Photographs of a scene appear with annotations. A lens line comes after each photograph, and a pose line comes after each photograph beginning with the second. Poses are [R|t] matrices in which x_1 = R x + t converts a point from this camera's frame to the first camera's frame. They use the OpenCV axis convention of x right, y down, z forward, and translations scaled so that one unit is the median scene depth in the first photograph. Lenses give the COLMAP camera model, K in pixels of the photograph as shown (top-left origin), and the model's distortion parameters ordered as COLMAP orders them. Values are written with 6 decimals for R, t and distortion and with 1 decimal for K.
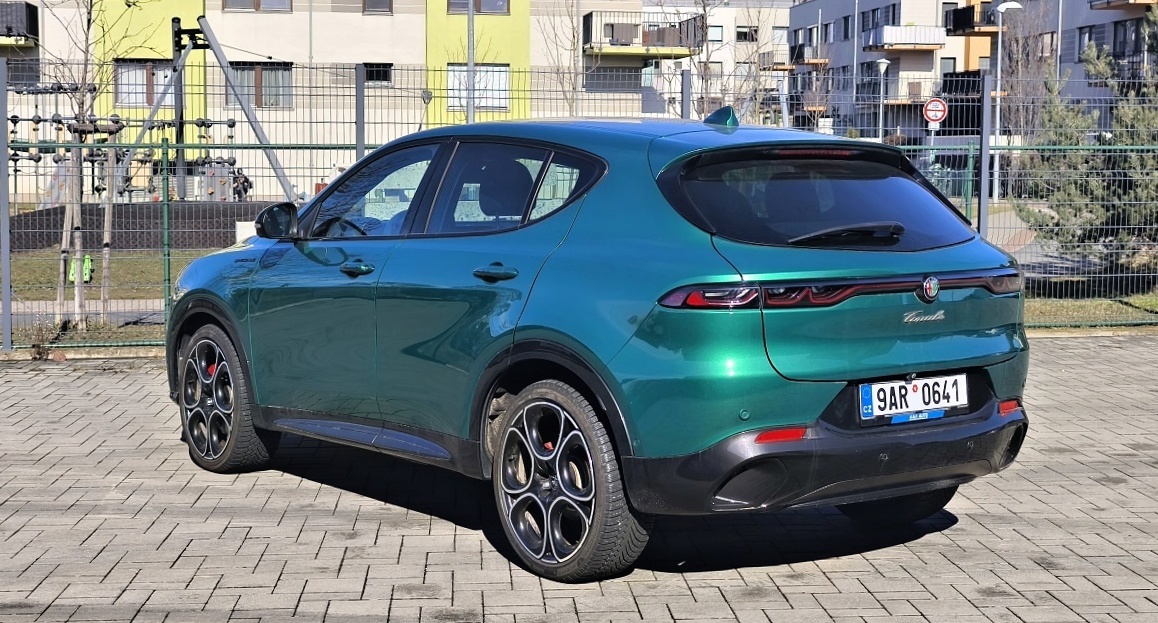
lens RADIAL K [[1719.5, 0, 568.4], [0, 1719.5, 364.2], [0, 0, 1]] dist [0.025921, 0.000000]
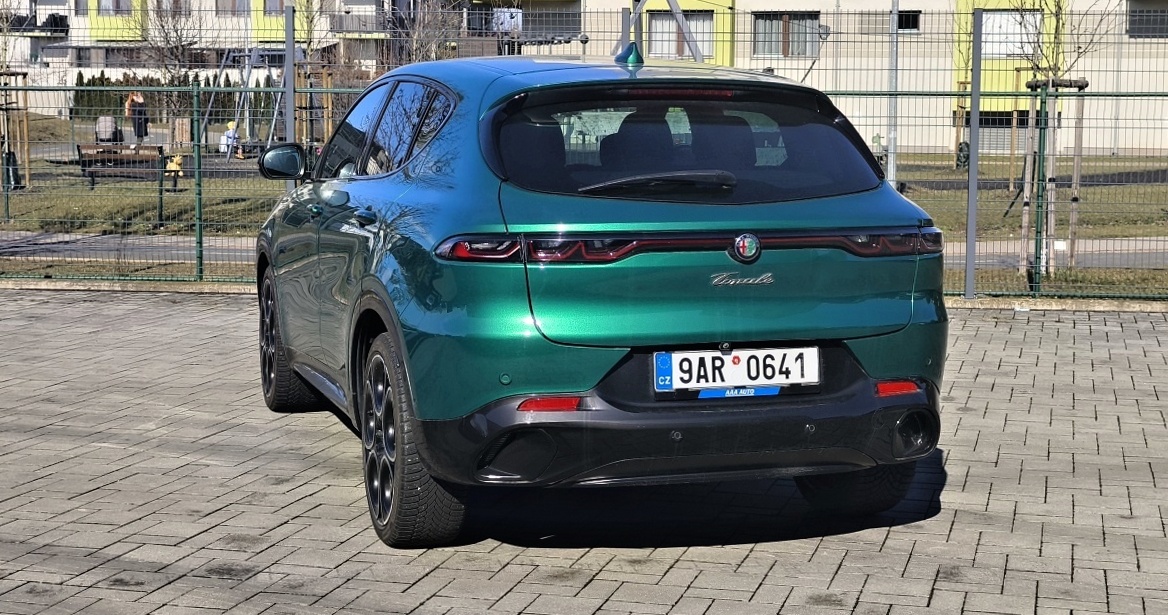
lens RADIAL K [[1666.5, 0, 592.8], [0, 1666.5, 311.9], [0, 0, 1]] dist [0.028962, 0.000000]
pose [[0.946971, 0.042593, -0.318483, 0.164922], [-0.041496, 0.999086, 0.010230, -0.006682], [0.318628, 0.003529, 0.947873, 0.069412]]
